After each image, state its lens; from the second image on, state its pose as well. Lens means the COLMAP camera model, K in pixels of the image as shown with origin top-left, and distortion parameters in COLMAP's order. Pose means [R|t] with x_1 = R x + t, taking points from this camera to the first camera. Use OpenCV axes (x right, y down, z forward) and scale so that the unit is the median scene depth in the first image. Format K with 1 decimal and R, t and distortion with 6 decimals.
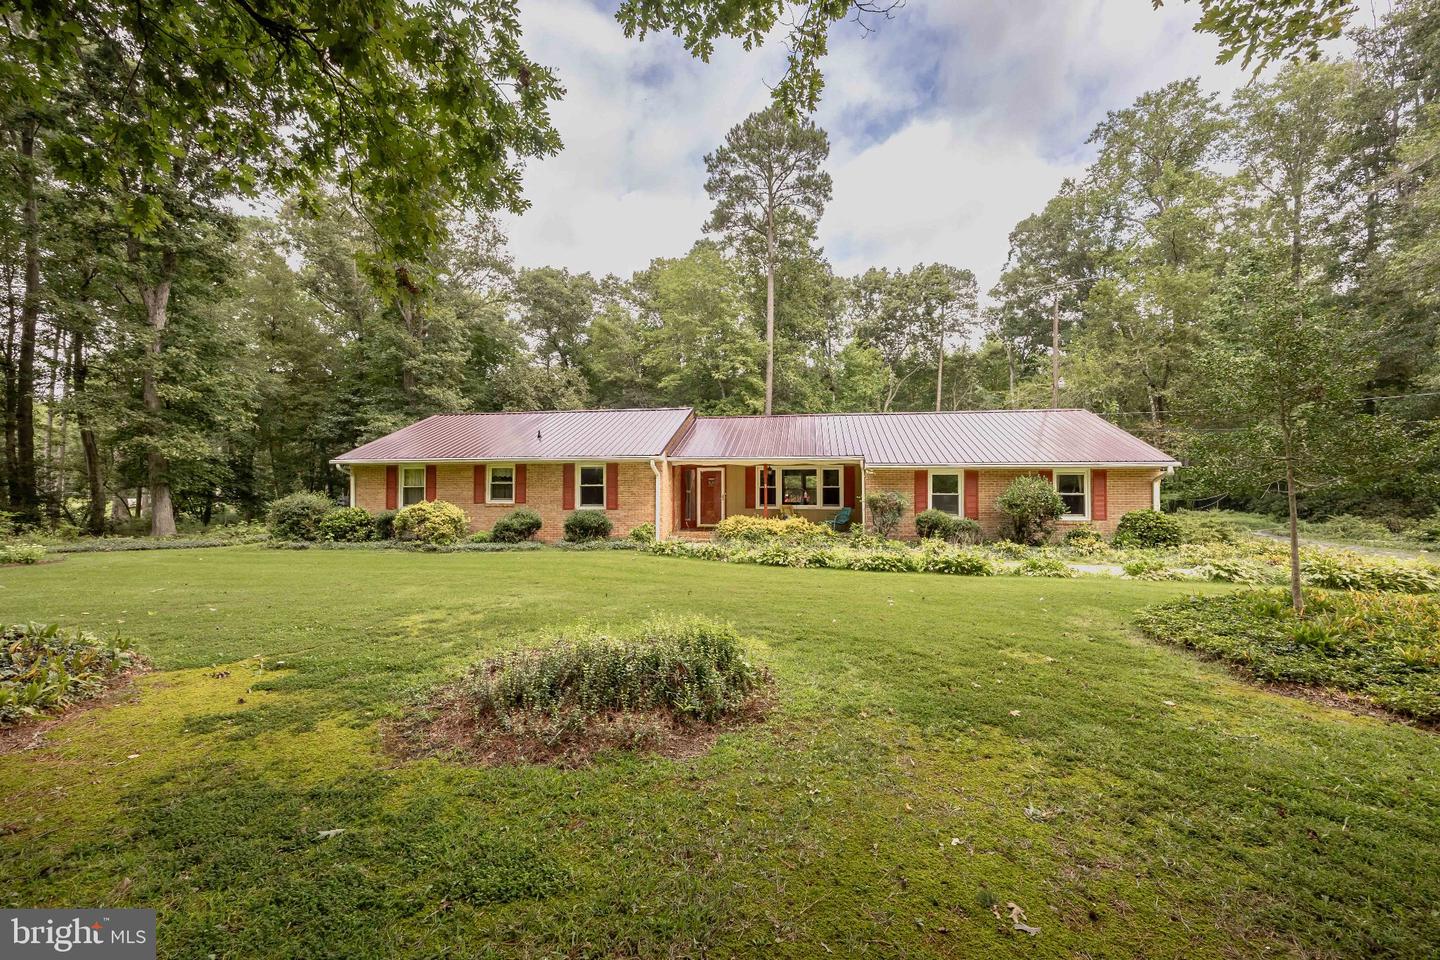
lens RADIAL K [[581.3, 0, 725.4], [0, 581.3, 483.3], [0, 0, 1]] dist [-0.001146, -0.000287]
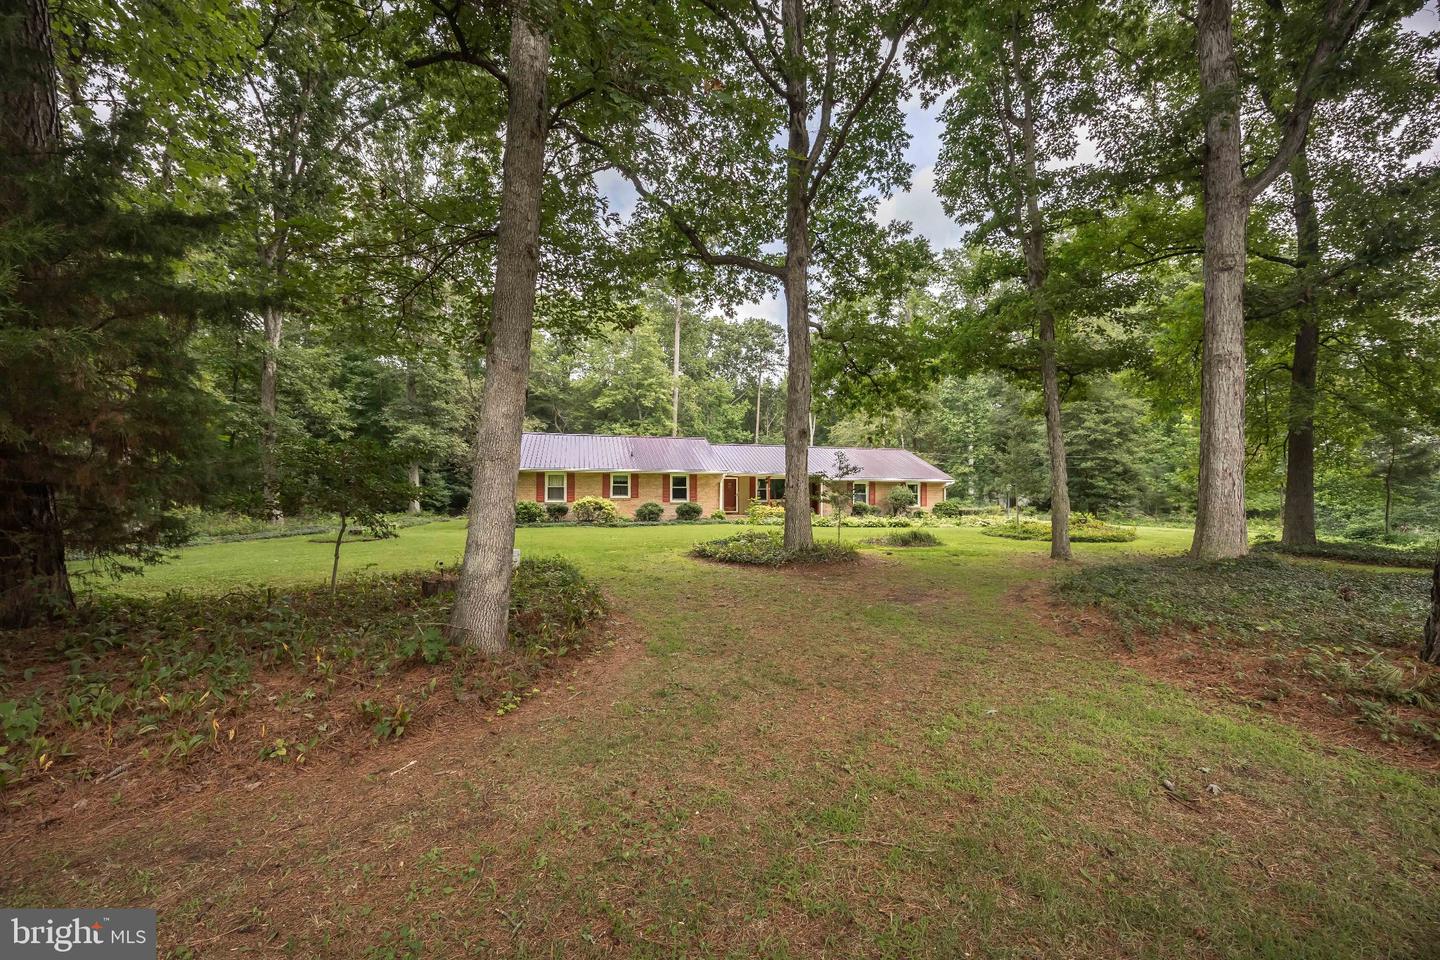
lens RADIAL K [[581.3, 0, 725.4], [0, 581.3, 483.3], [0, 0, 1]] dist [-0.001146, -0.000287]
pose [[0.910741, 0.012348, 0.412794, -0.778562], [-0.013885, 0.999903, 0.000724, -0.010325], [-0.412745, -0.006391, 0.910824, -0.538878]]
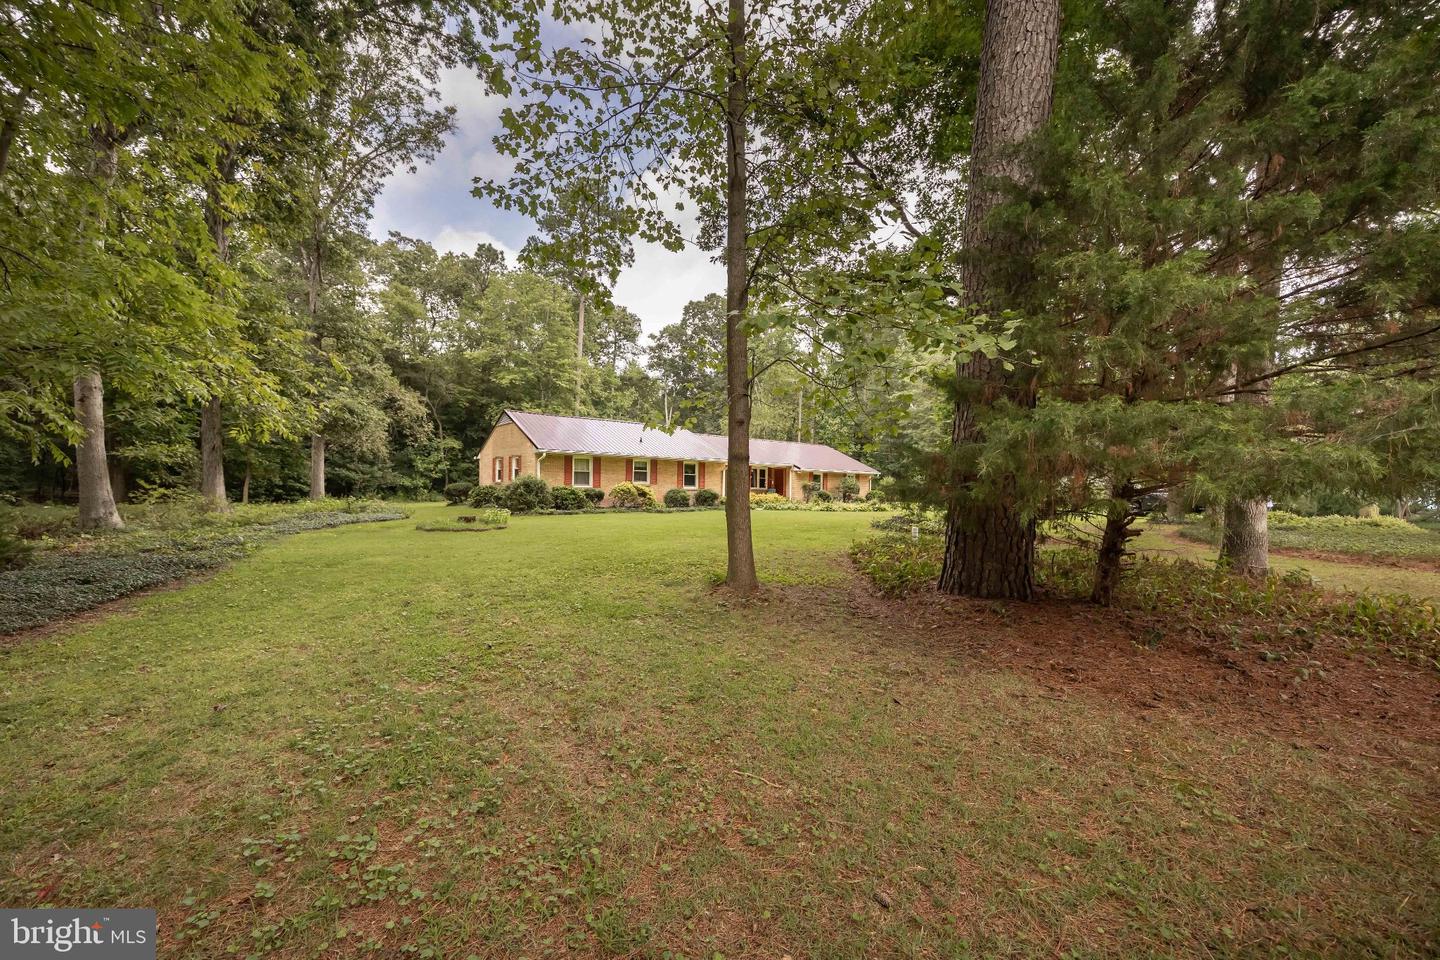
lens RADIAL K [[581.3, 0, 725.4], [0, 581.3, 483.3], [0, 0, 1]] dist [-0.001146, -0.000287]
pose [[0.671697, 0.014863, 0.740677, -1.380161], [-0.038396, 0.999153, 0.014771, 0.001465], [-0.739831, -0.038361, 0.671699, -0.195809]]
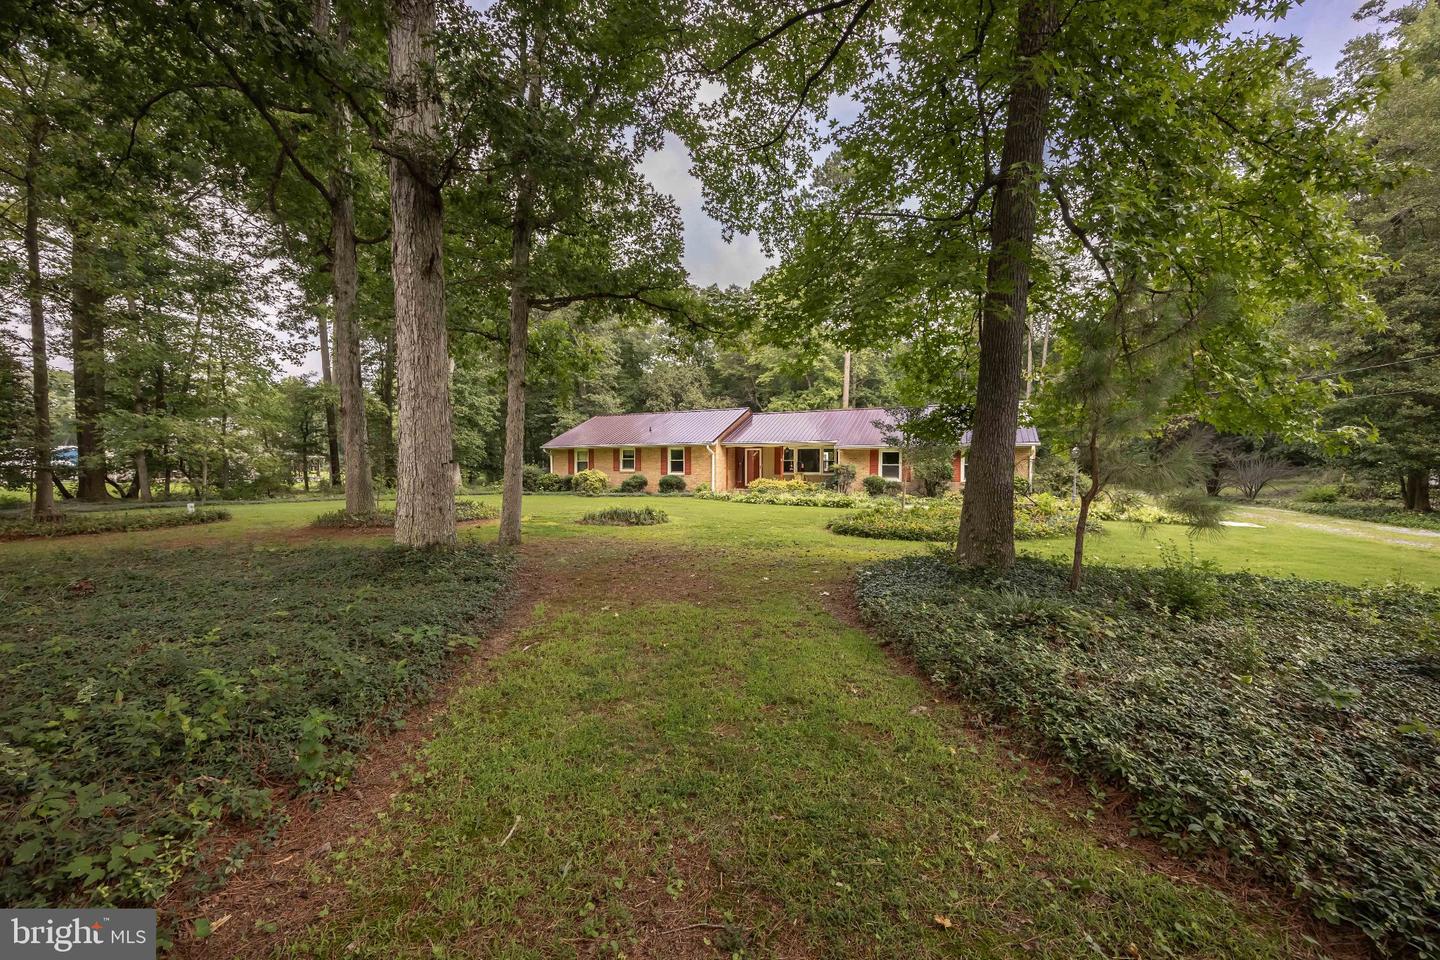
lens RADIAL K [[581.3, 0, 725.4], [0, 581.3, 483.3], [0, 0, 1]] dist [-0.001146, -0.000287]
pose [[0.962232, 0.007343, -0.272132, 0.356732], [0.005991, 0.998823, 0.048134, -0.009027], [0.272165, -0.047946, 0.961055, -0.569317]]
